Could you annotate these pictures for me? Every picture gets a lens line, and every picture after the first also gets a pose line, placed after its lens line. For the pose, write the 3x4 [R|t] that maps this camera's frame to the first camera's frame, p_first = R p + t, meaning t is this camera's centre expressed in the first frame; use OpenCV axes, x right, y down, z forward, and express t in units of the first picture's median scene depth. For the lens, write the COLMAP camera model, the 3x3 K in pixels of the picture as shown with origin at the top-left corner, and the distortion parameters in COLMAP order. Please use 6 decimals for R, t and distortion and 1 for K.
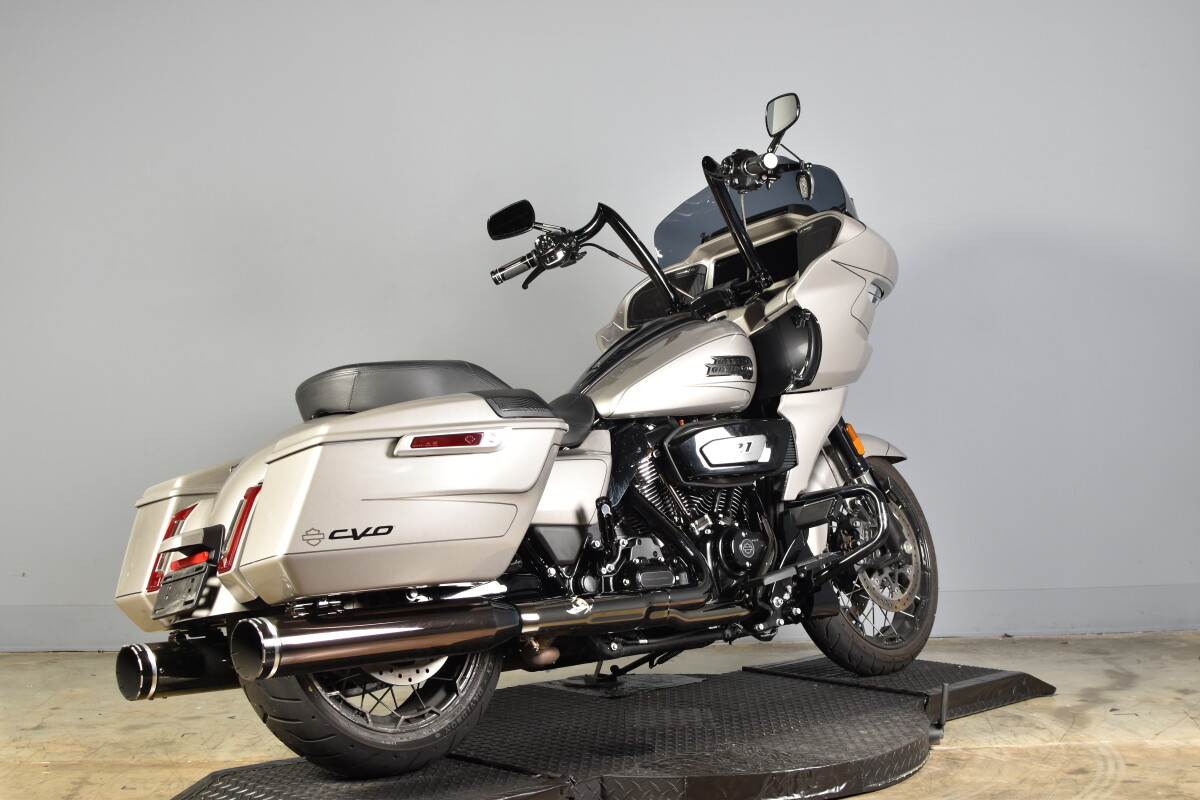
lens RADIAL K [[1920.1, 0, 600.0], [0, 1920.1, 400.0], [0, 0, 1]] dist [-0.155308, 0.022926]
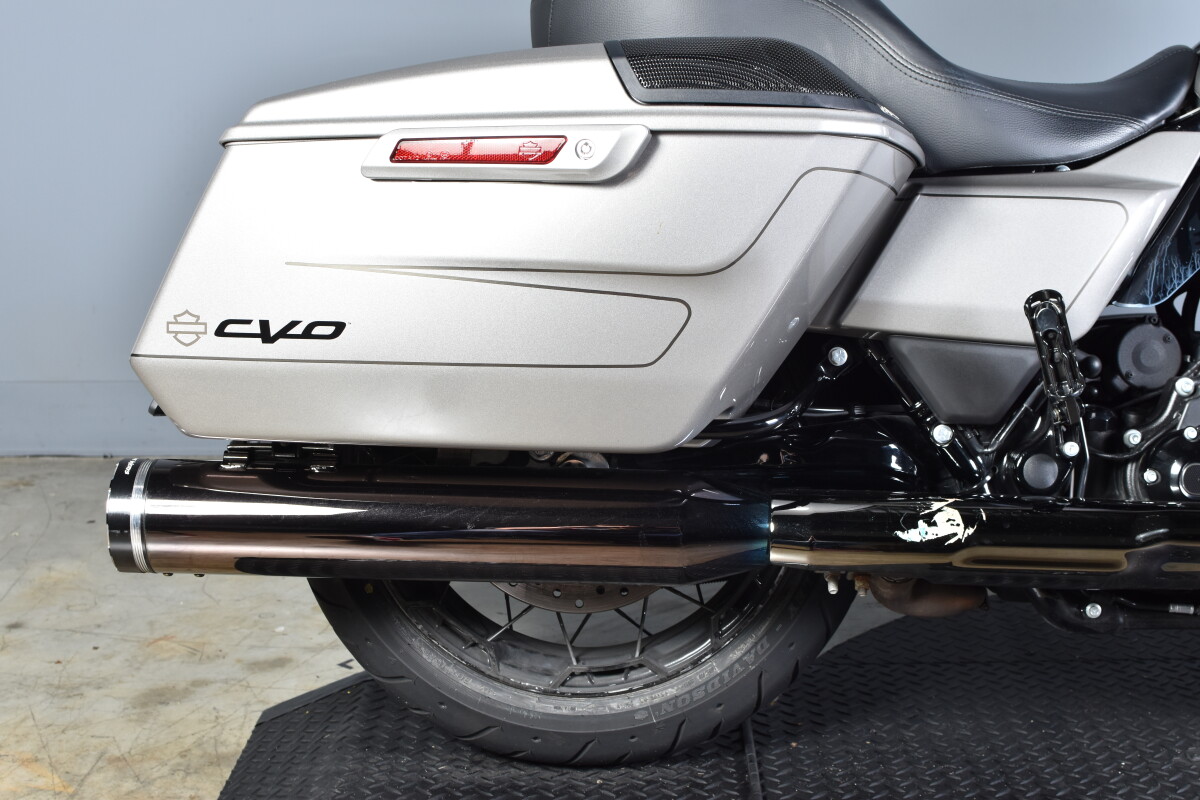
lens RADIAL K [[1920.1, 0, 600.0], [0, 1920.1, 400.0], [0, 0, 1]] dist [-0.155308, 0.022926]
pose [[0.692186, 0.169000, -0.701654, 0.278685], [-0.017177, 0.975780, 0.218080, -0.021488], [0.721515, -0.138900, 0.678324, 0.720077]]
